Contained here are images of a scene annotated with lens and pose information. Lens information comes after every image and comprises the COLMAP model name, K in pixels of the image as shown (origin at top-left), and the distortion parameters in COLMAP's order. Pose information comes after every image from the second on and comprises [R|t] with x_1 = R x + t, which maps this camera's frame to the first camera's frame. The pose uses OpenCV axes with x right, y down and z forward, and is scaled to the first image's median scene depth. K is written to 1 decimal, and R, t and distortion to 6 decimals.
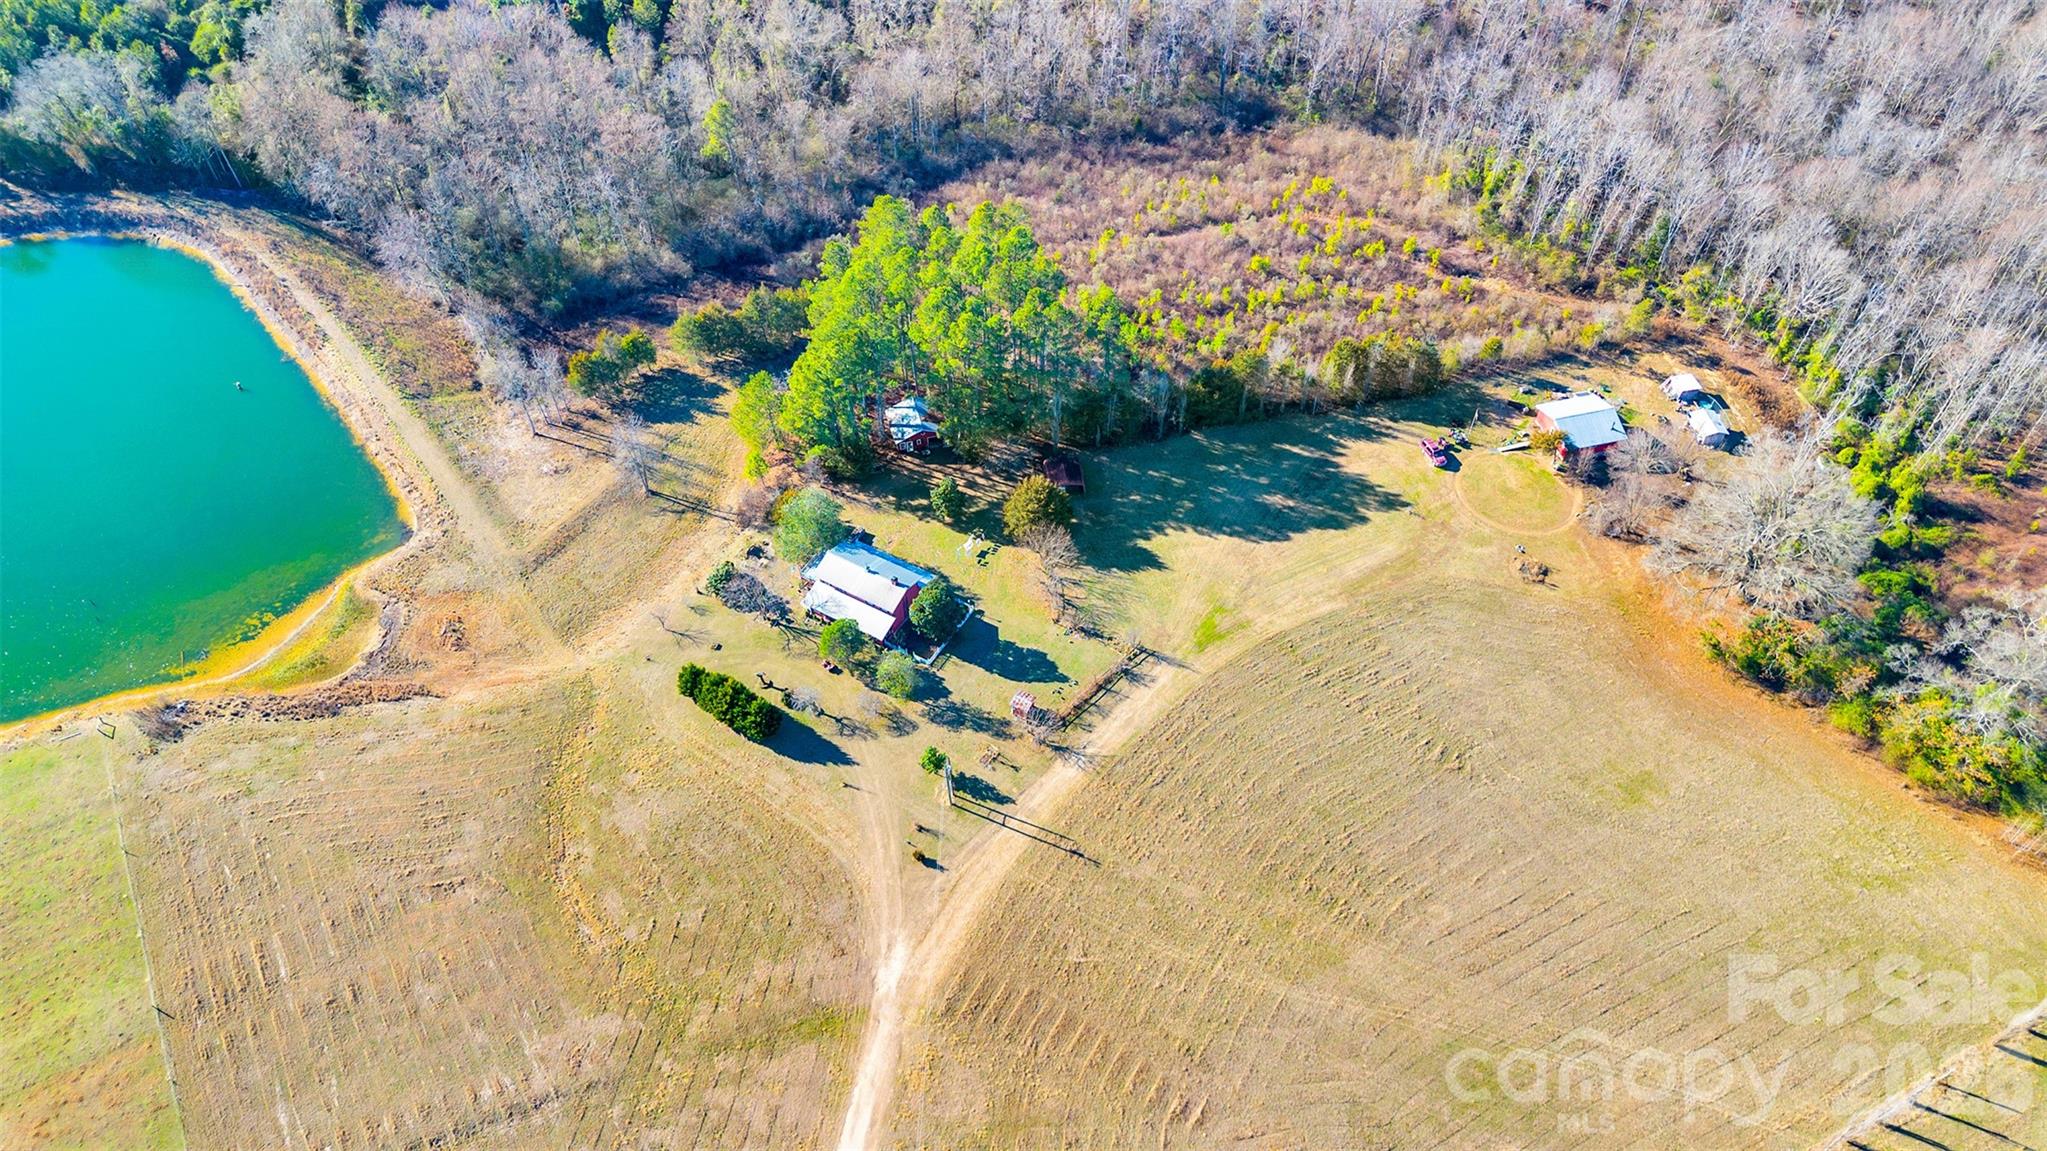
lens RADIAL K [[1453.4, 0, 1031.3], [0, 1453.4, 577.9], [0, 0, 1]] dist [0.096732, -0.091574]
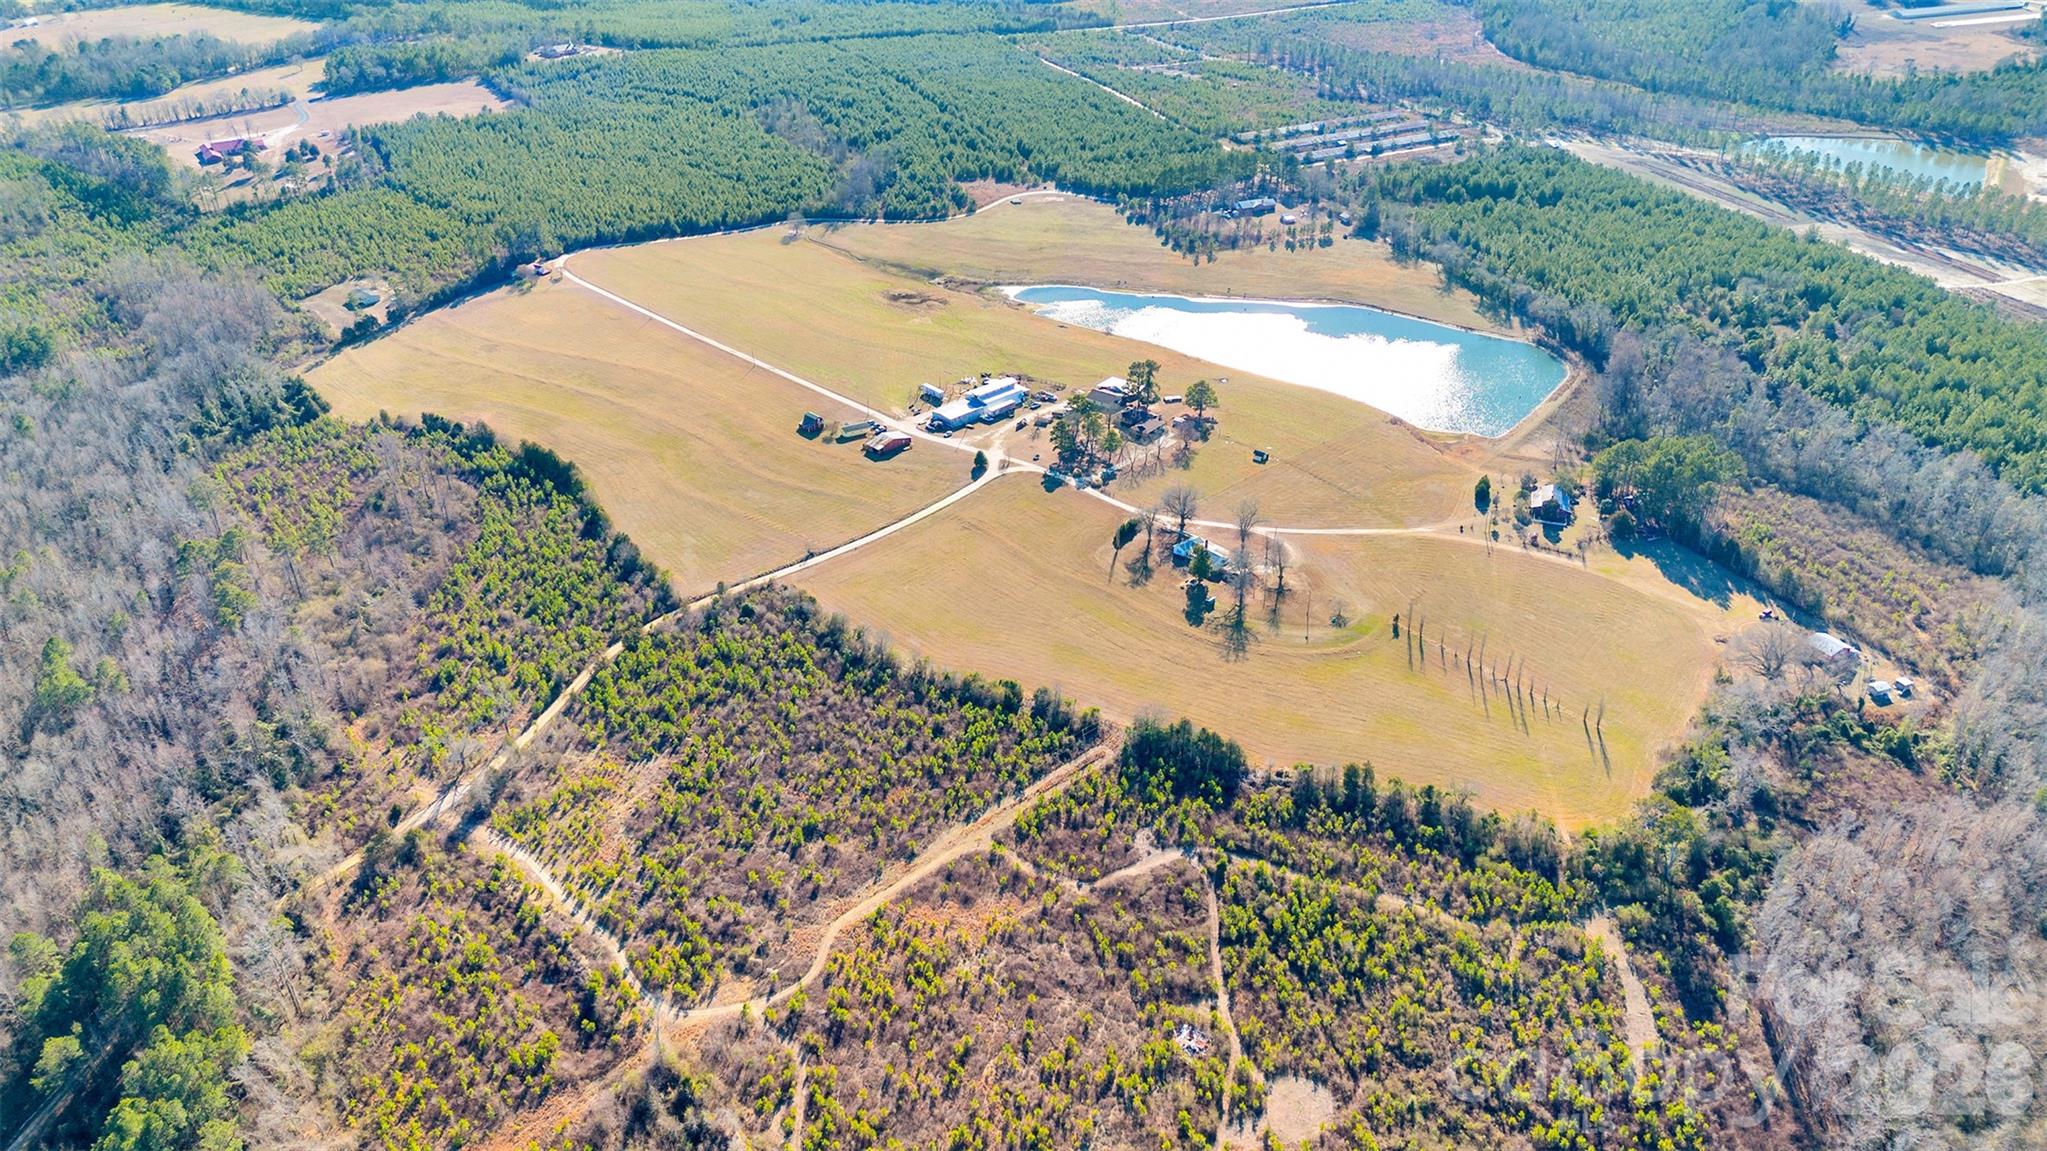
lens RADIAL K [[1453.4, 0, 1031.3], [0, 1453.4, 577.9], [0, 0, 1]] dist [0.096732, -0.091574]
pose [[0.231749, 0.493614, -0.838235, 2.078021], [-0.745749, 0.643446, 0.172729, 0.356146], [0.624621, 0.585083, 0.517231, -0.968210]]
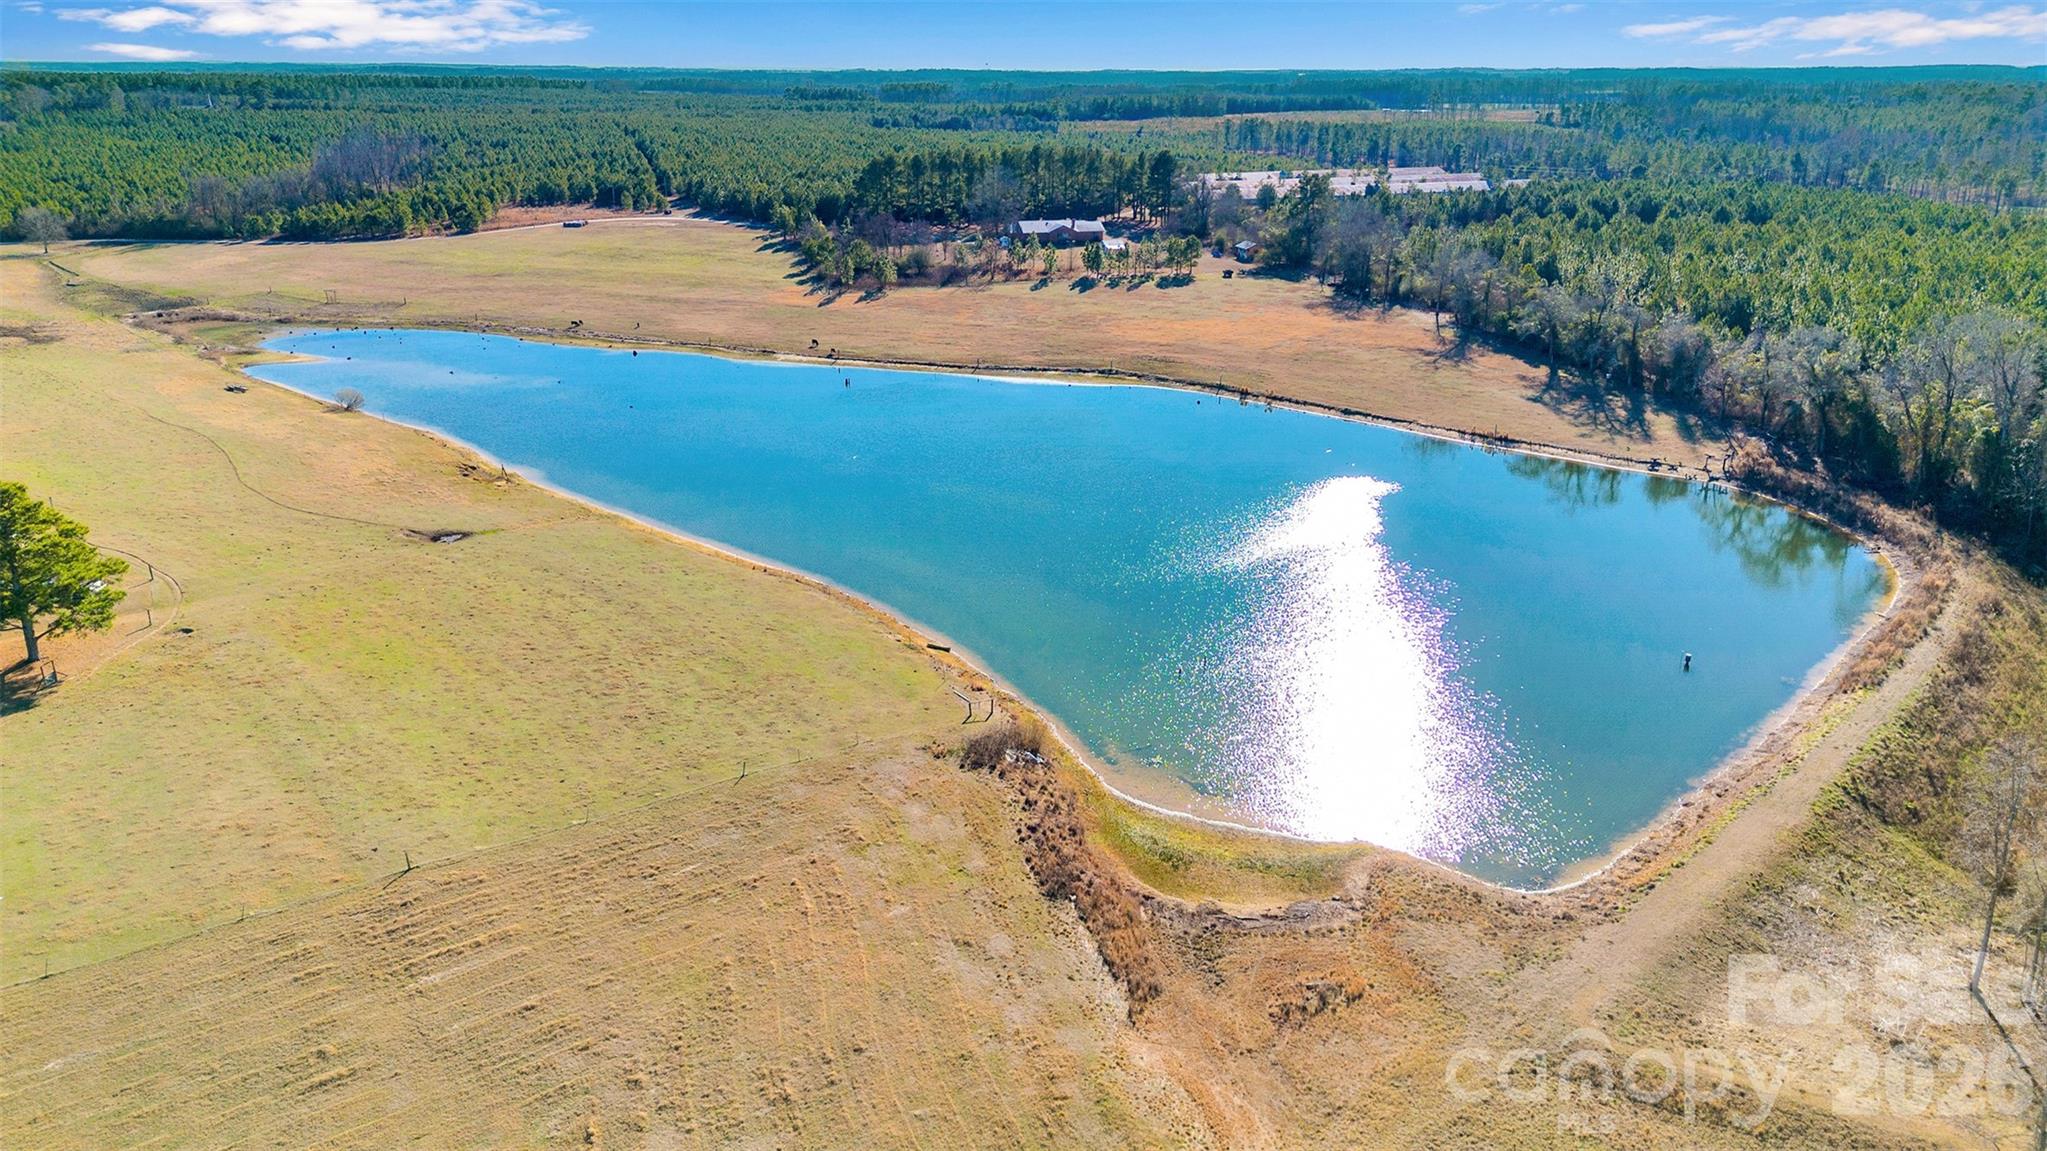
lens RADIAL K [[1453.4, 0, 1031.3], [0, 1453.4, 577.9], [0, 0, 1]] dist [0.096732, -0.091574]
pose [[0.131002, 0.338863, -0.931671, -0.052126], [-0.766608, 0.630509, 0.121533, -0.028171], [0.628610, 0.698305, 0.342373, 0.734809]]
